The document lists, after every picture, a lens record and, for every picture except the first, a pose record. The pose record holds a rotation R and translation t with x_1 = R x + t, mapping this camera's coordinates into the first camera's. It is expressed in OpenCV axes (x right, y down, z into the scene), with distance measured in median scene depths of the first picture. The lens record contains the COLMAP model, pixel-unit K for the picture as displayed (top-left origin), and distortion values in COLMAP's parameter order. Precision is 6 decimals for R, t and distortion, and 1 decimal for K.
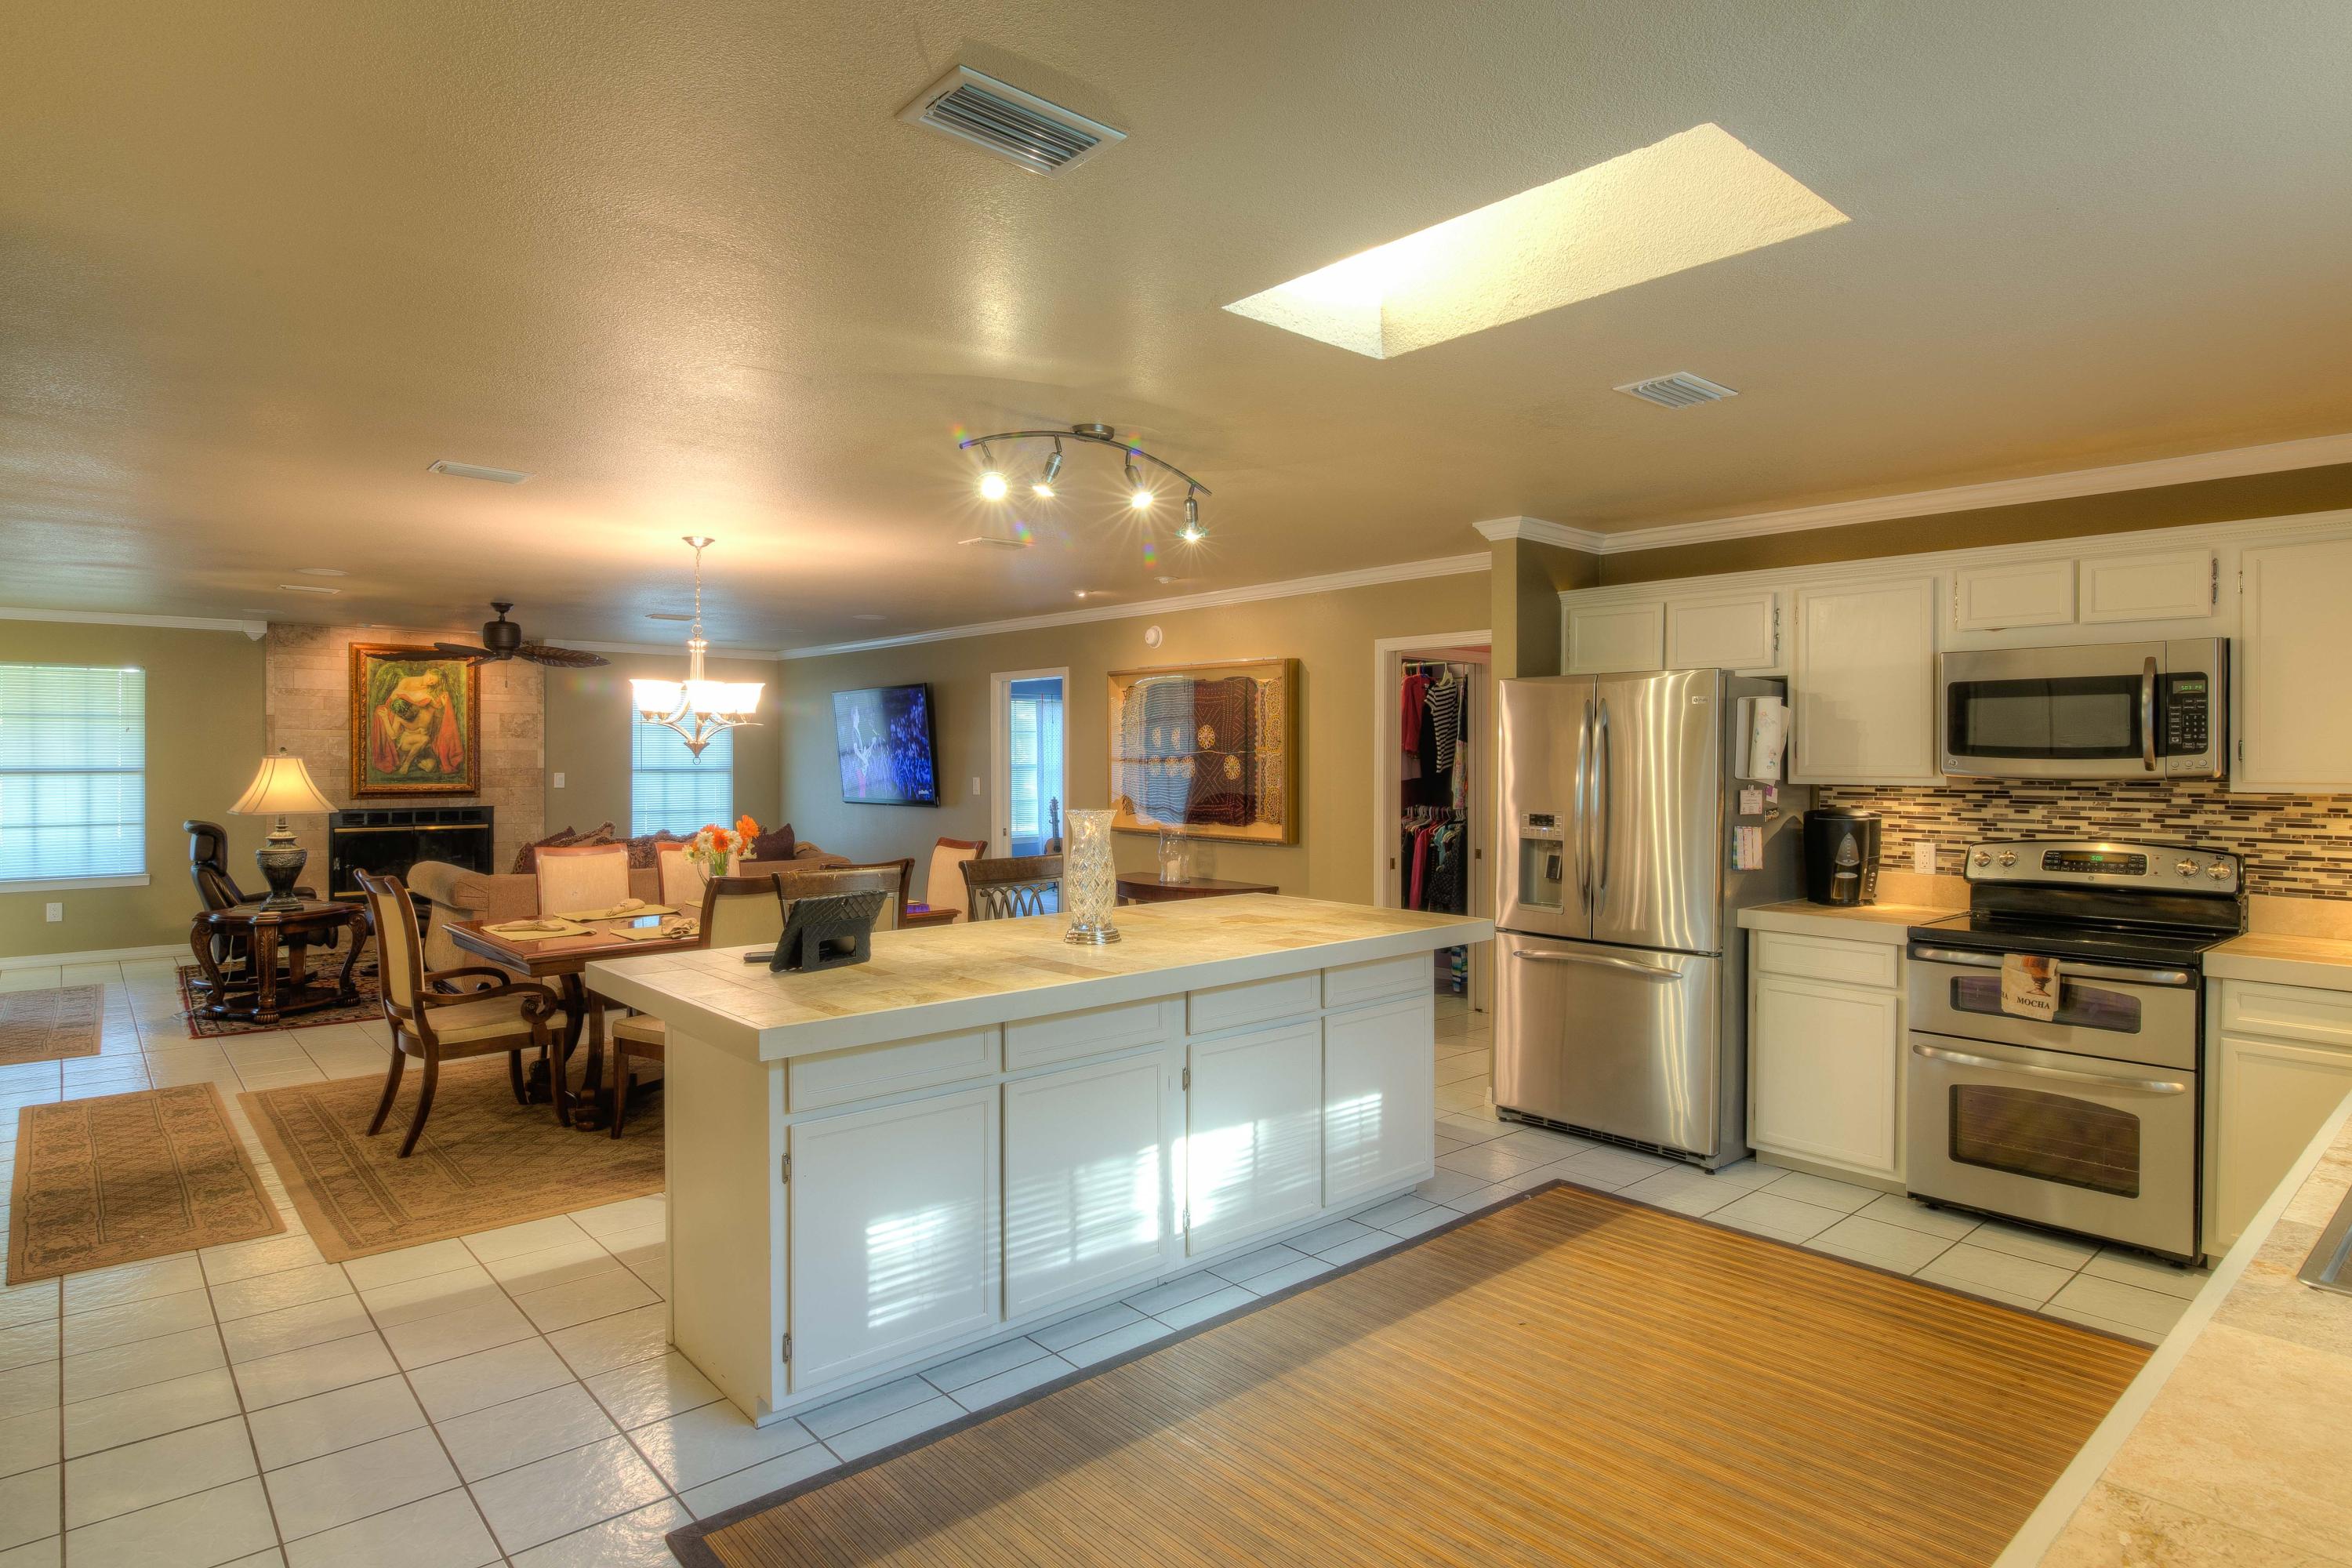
lens RADIAL K [[1272.1, 0, 1179.4], [0, 1272.1, 774.2], [0, 0, 1]] dist [-0.012560, 0.000323]
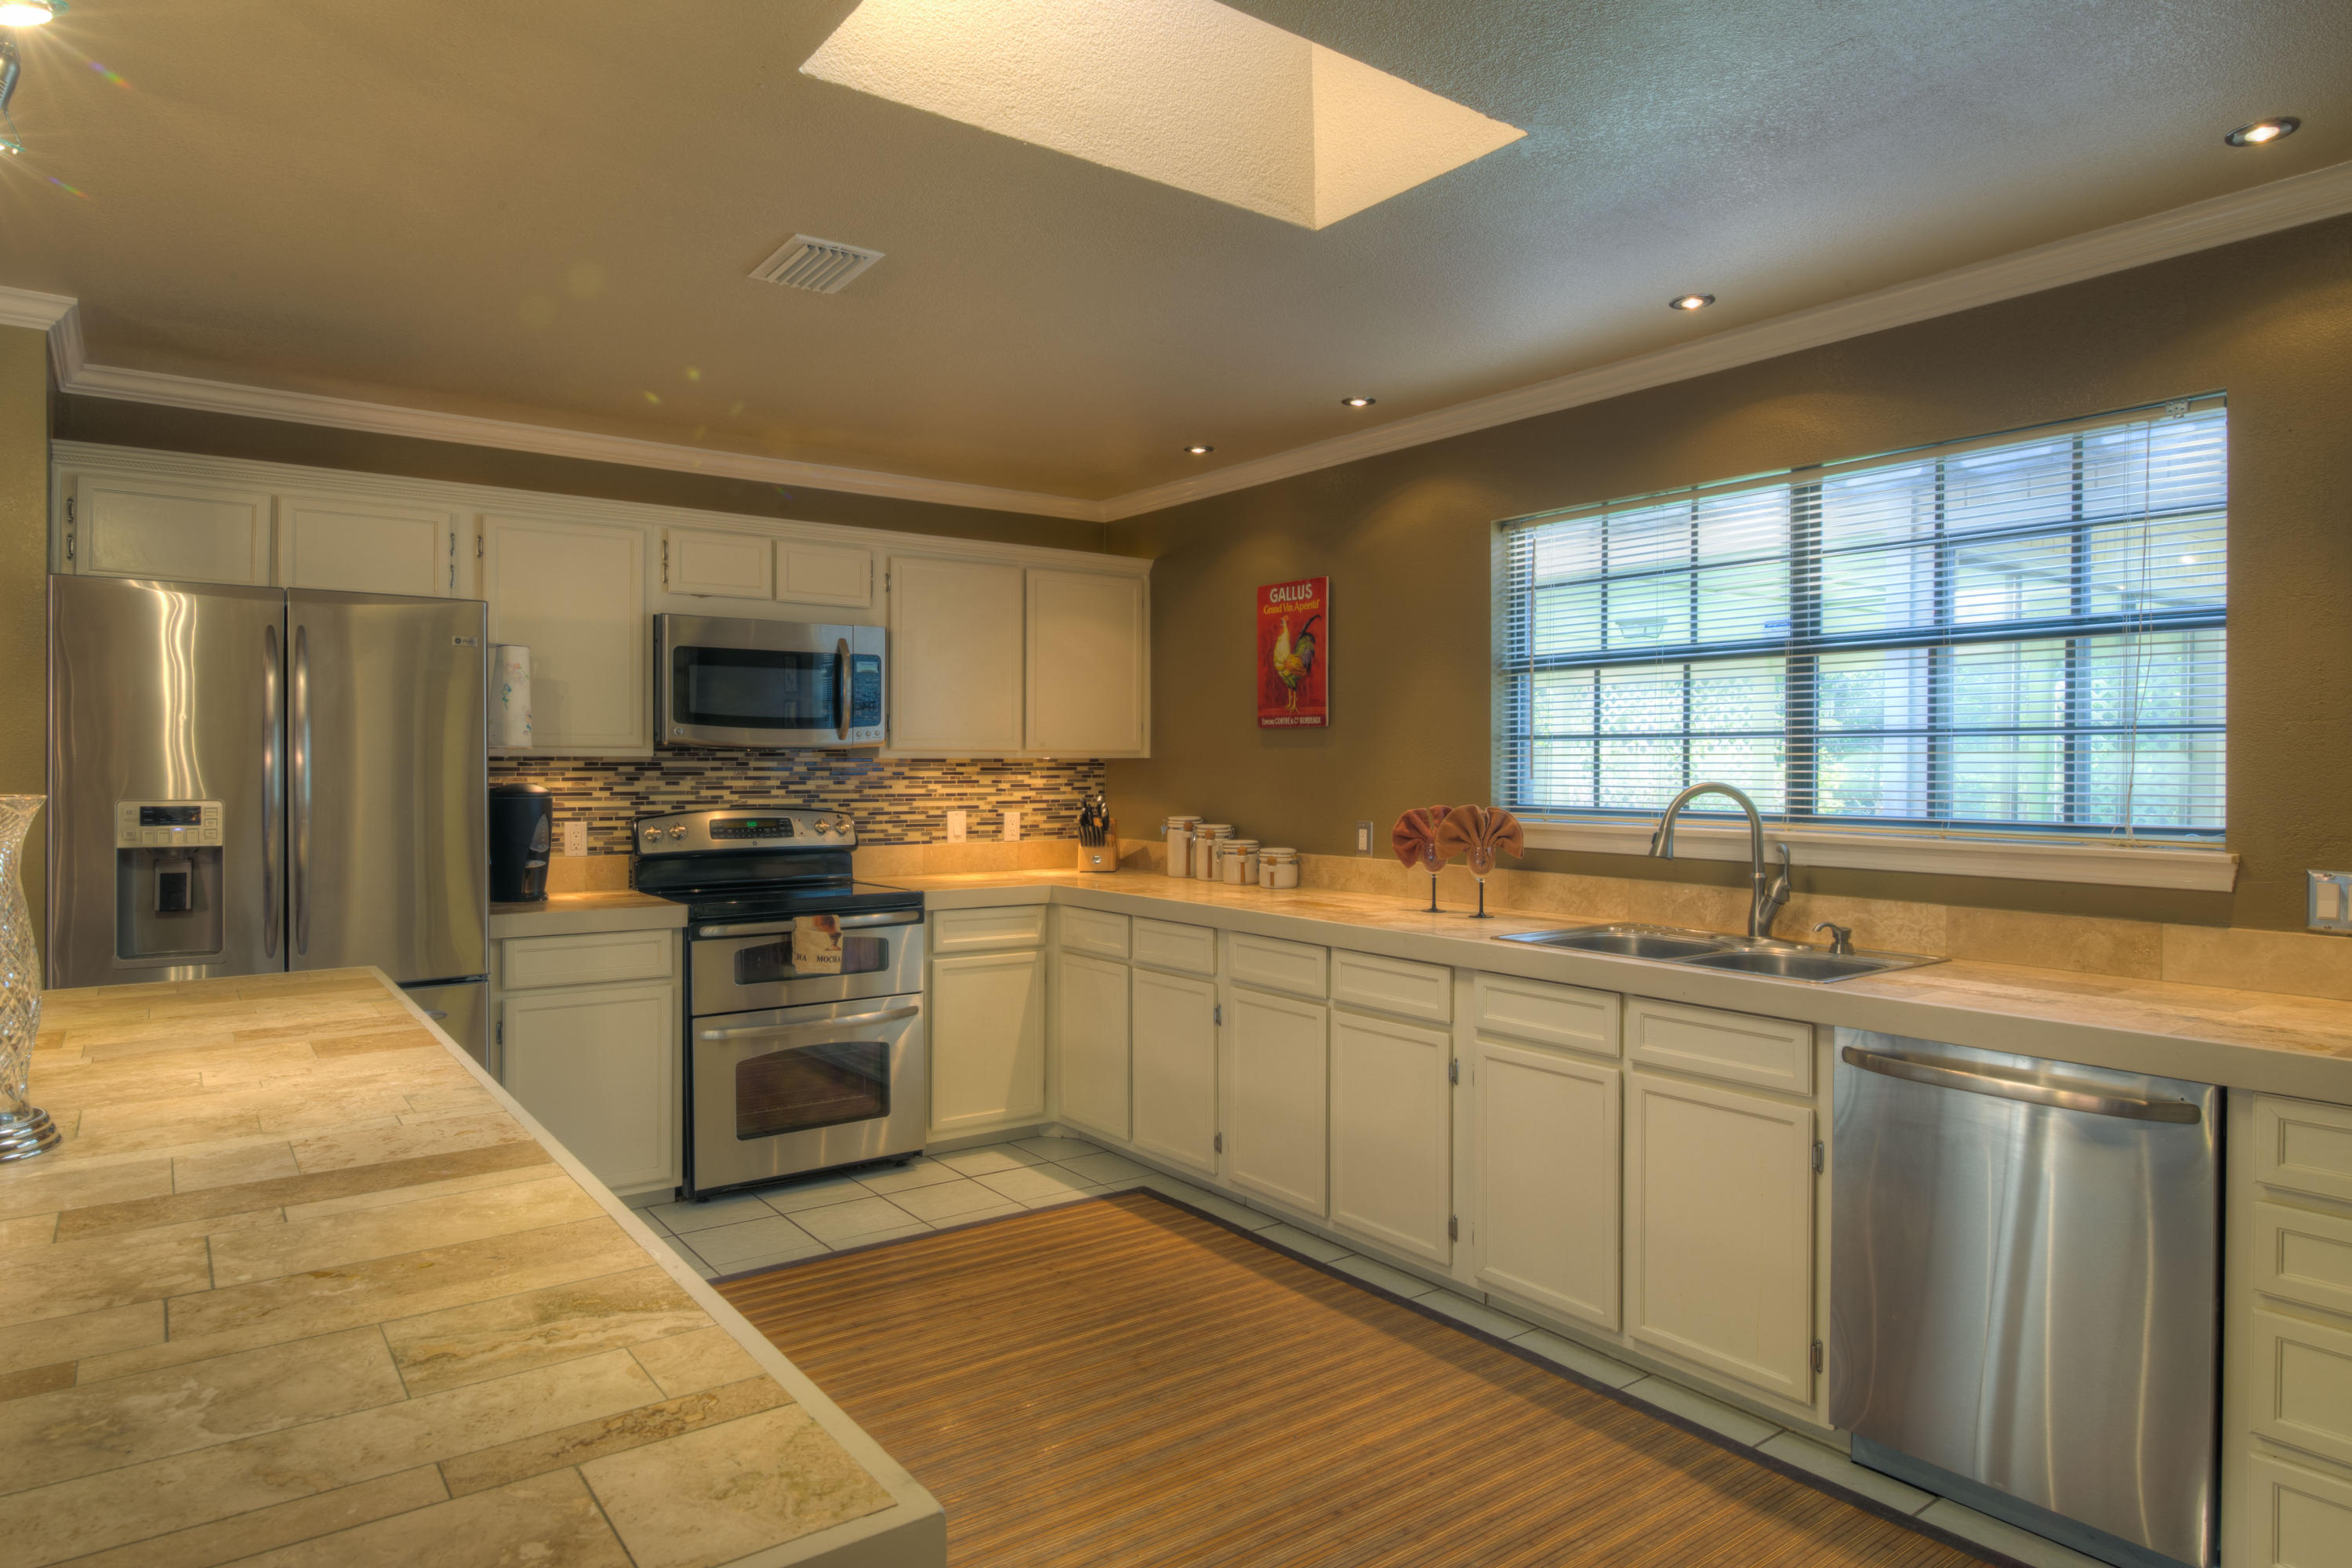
lens RADIAL K [[1361.5, 0, 1168.4], [0, 1361.5, 783.4], [0, 0, 1]] dist [-0.005772, -0.000546]
pose [[0.092759, -0.016531, 0.995551, -0.387465], [0.012135, 0.999807, 0.015471, 0.019610], [-0.995615, 0.010646, 0.092942, 0.568105]]
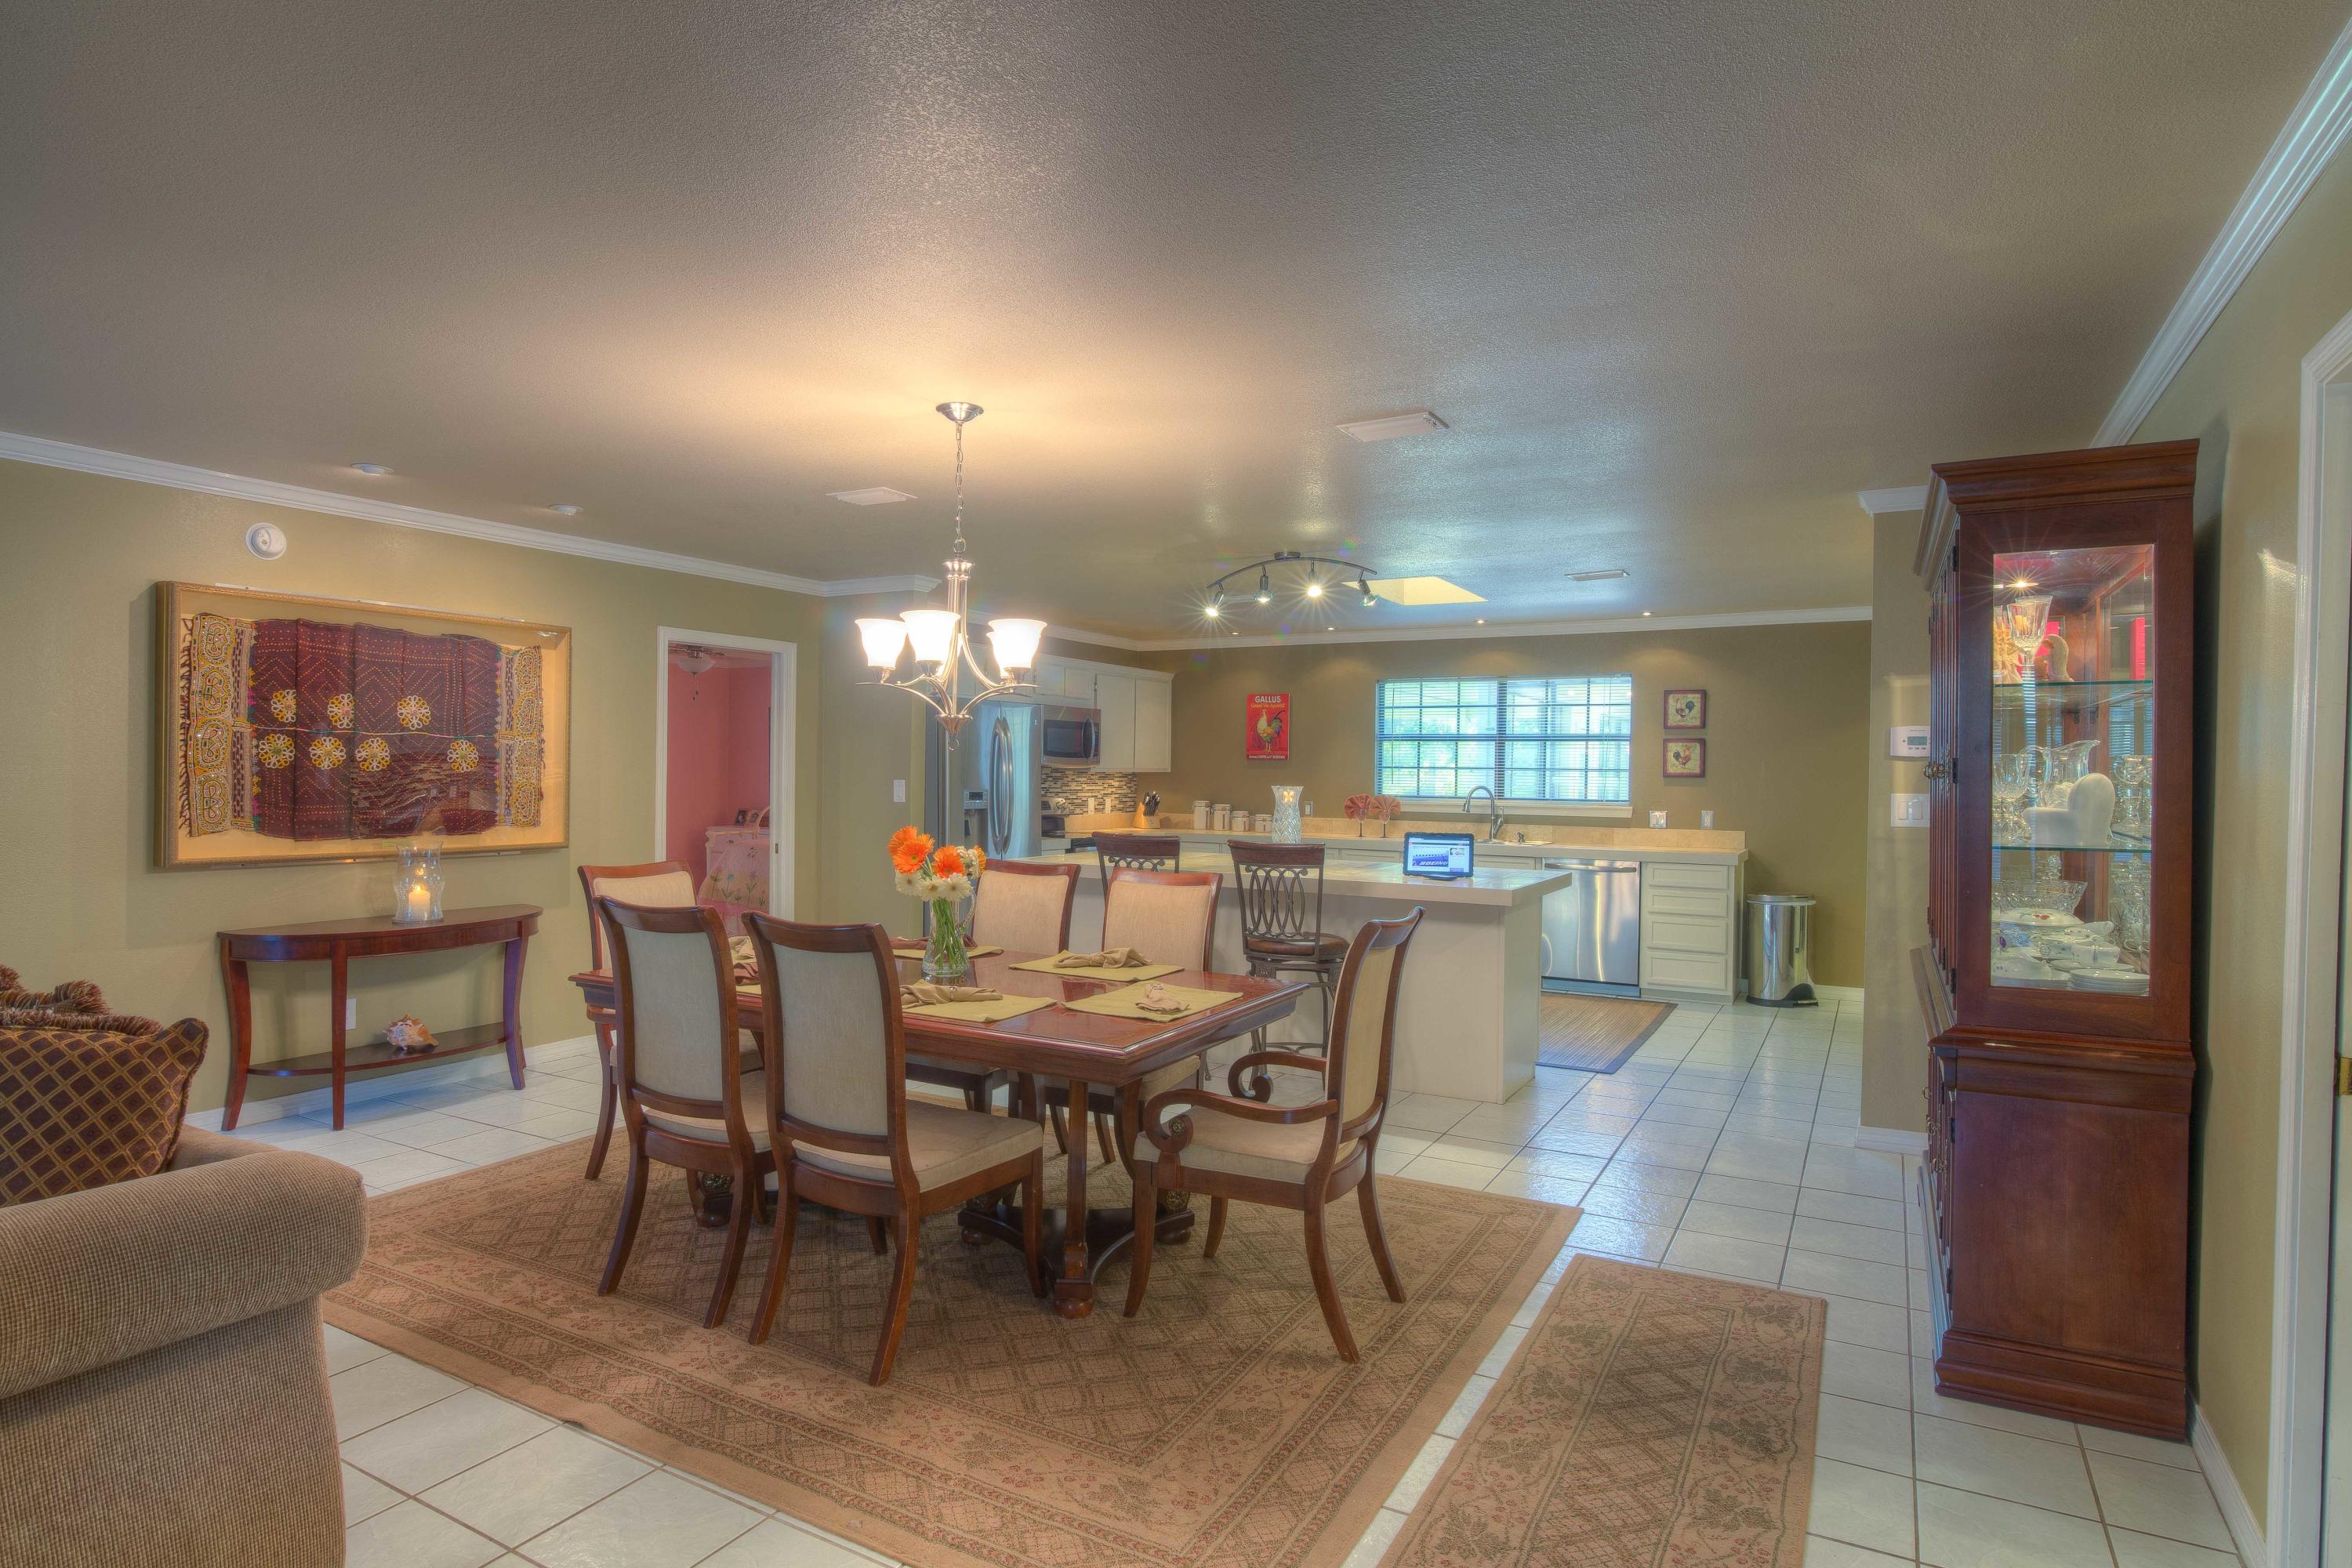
lens RADIAL K [[1272.1, 0, 1176.4], [0, 1272.1, 779.7], [0, 0, 1]] dist [-0.012560, 0.000323]
pose [[-0.331374, -0.012106, 0.943422, -1.467198], [-0.000874, 0.999921, 0.012524, -0.002138], [-0.943499, 0.003326, -0.331358, 1.563369]]
